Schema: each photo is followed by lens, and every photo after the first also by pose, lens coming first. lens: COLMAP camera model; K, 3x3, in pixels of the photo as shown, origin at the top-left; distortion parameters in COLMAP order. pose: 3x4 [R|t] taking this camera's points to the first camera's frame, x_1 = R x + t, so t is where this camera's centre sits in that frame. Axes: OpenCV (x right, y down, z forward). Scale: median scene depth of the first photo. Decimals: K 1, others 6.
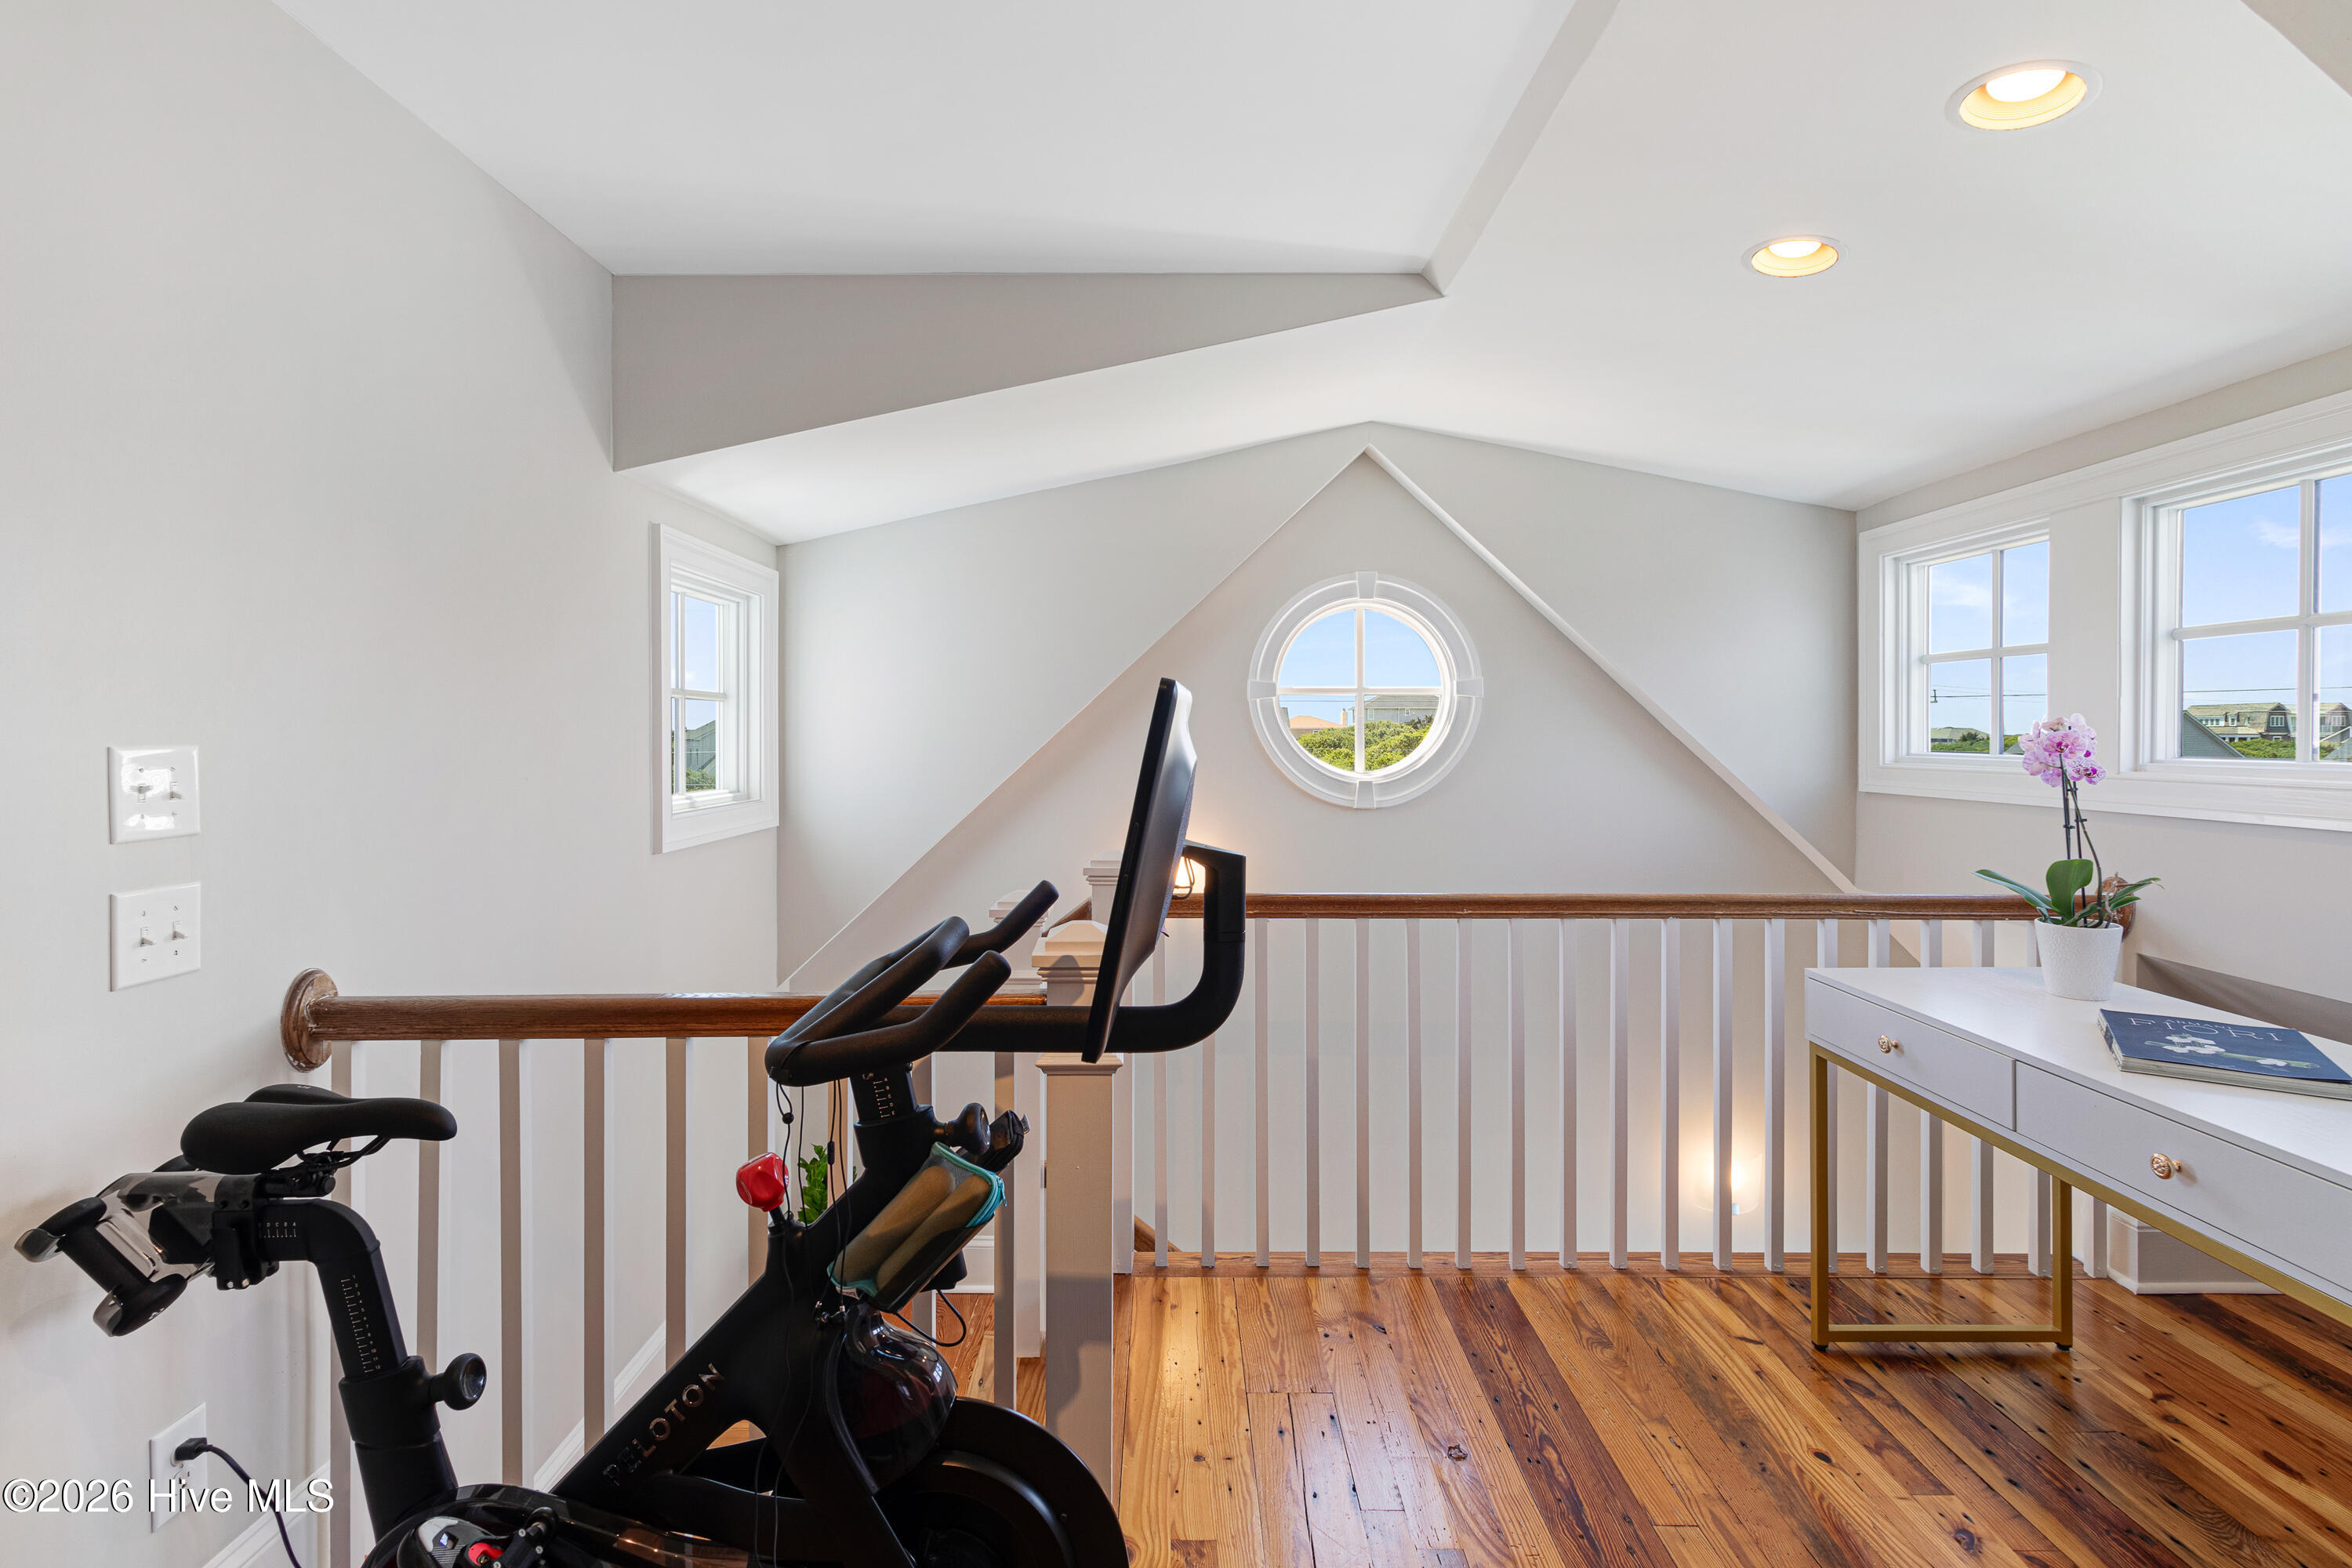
lens RADIAL K [[1095.2, 0, 1139.4], [0, 1095.2, 777.1], [0, 0, 1]] dist [0.005239, 0.000071]
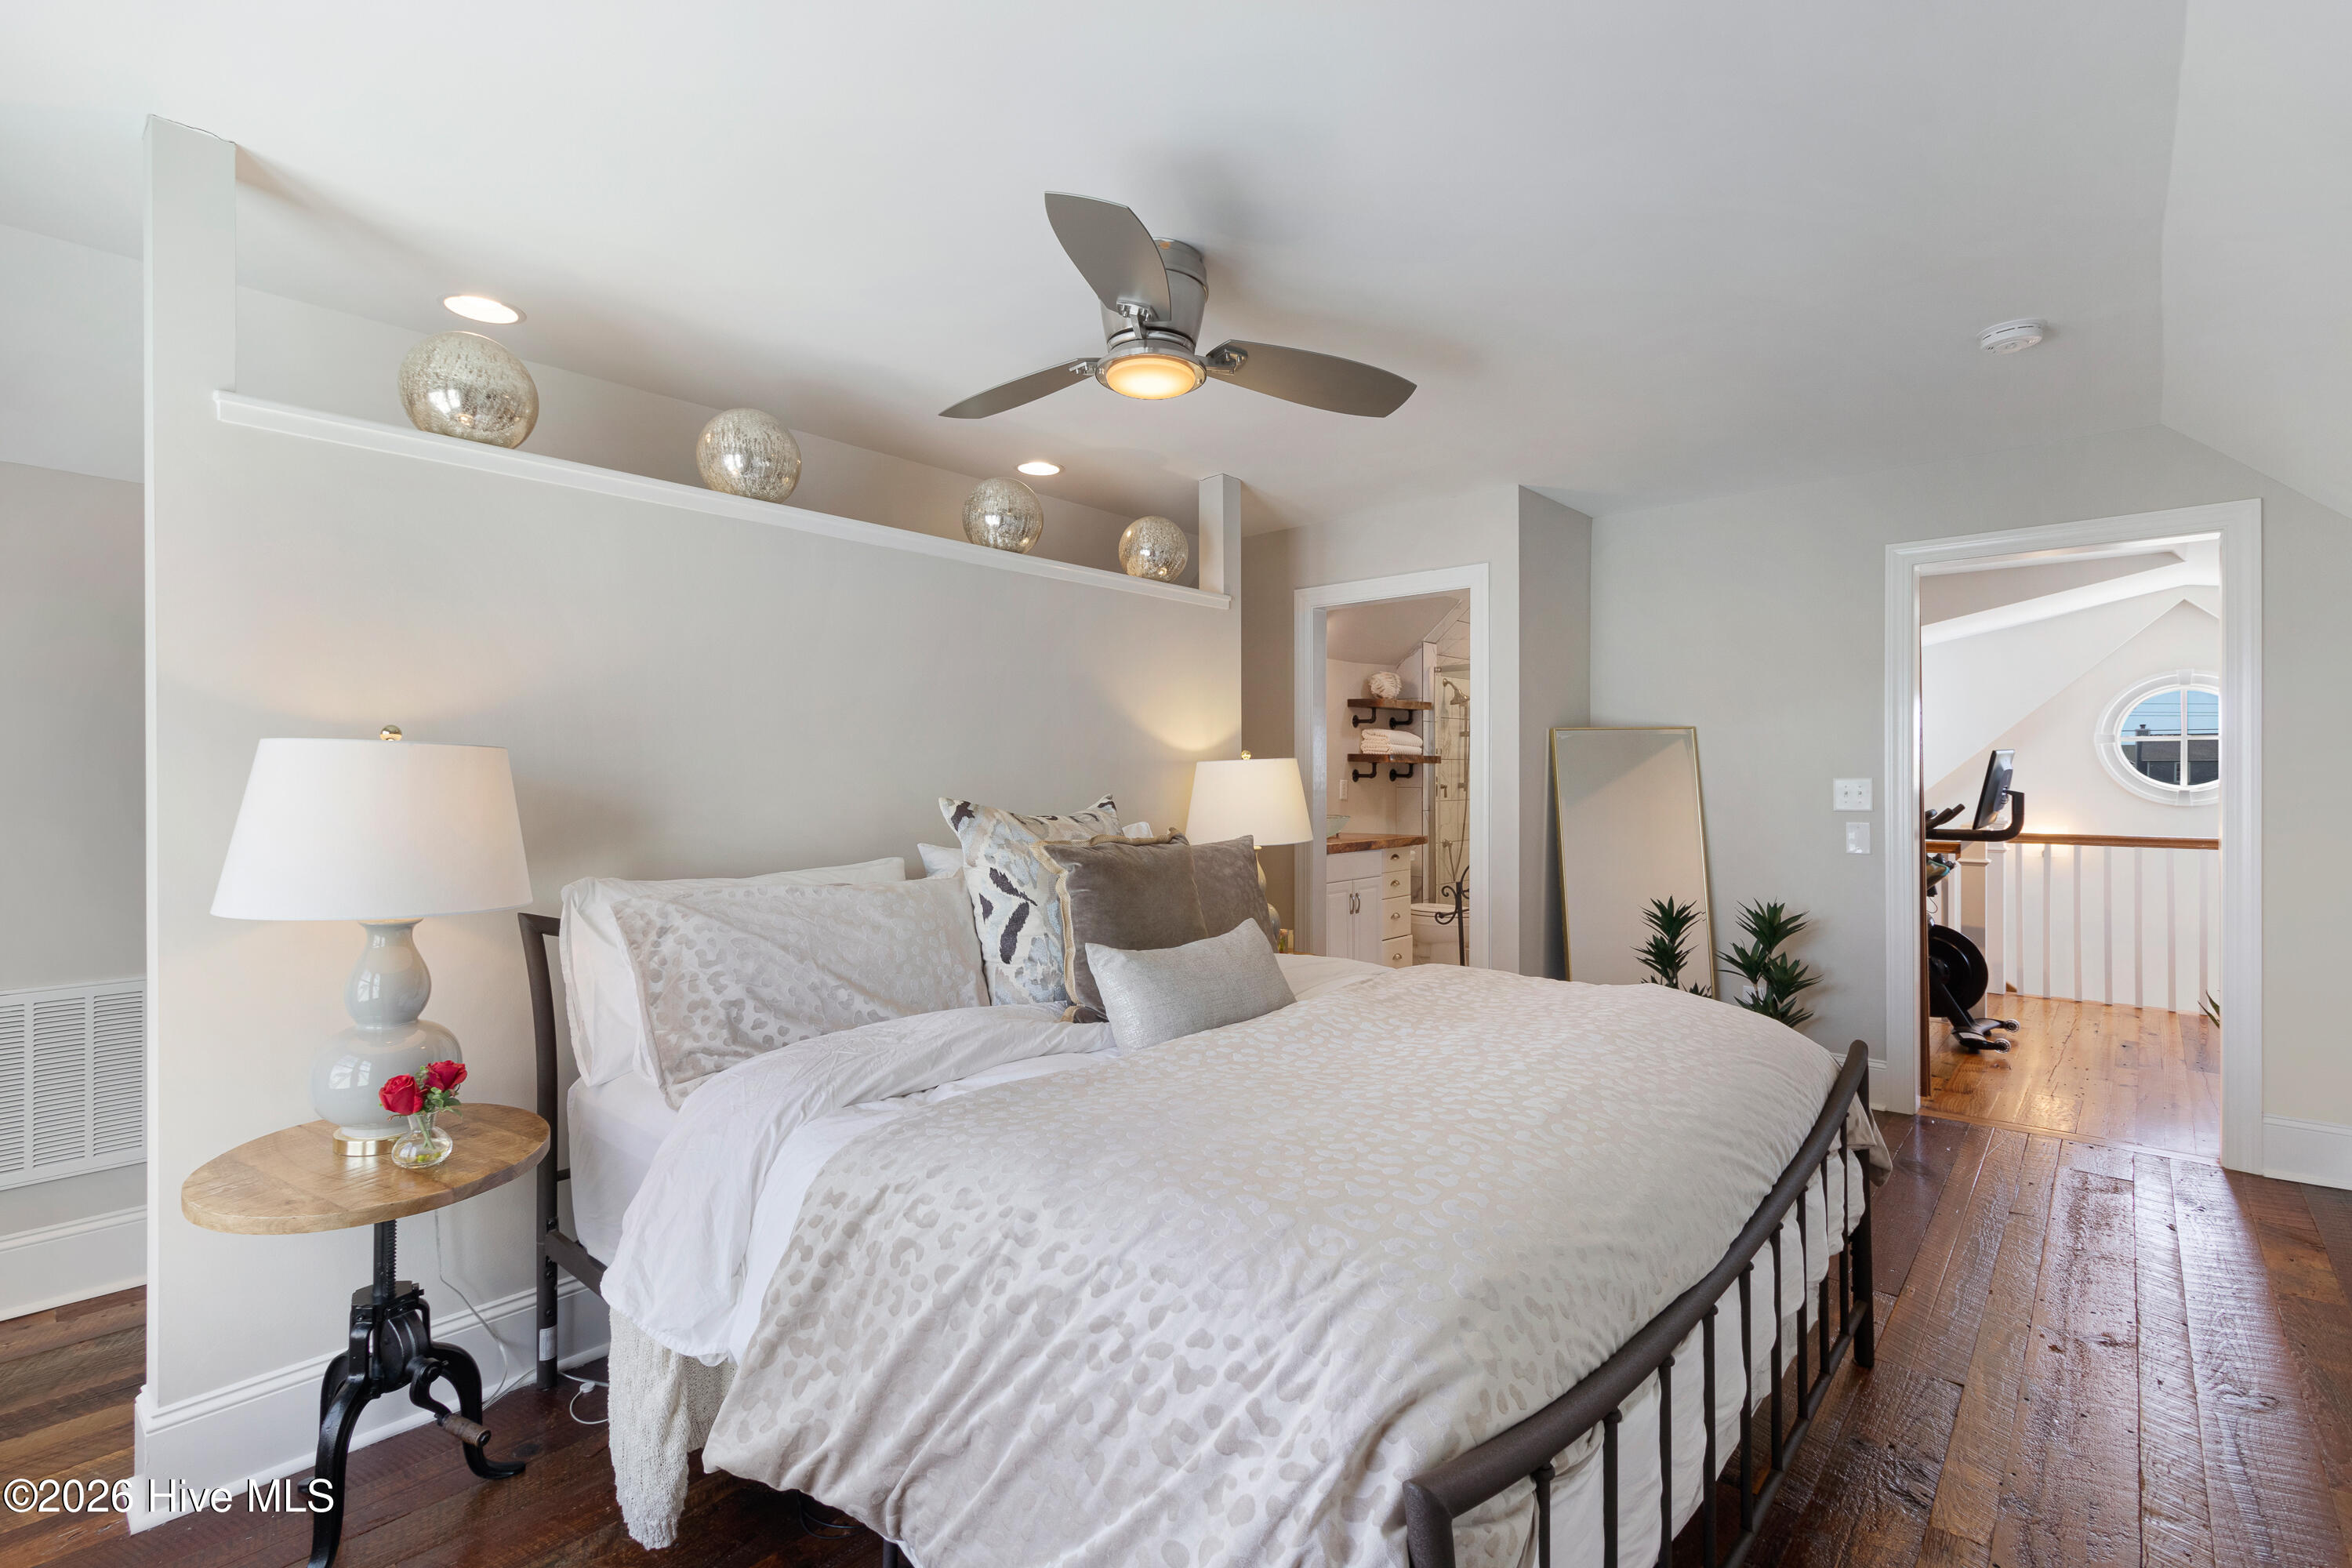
lens RADIAL K [[1095.2, 0, 1139.4], [0, 1095.2, 777.1], [0, 0, 1]] dist [0.005239, 0.000071]
pose [[0.757586, 0.001190, -0.652734, 0.140367], [-0.024991, 0.999318, -0.027185, 0.108688], [0.652257, 0.036907, 0.757099, -2.189035]]
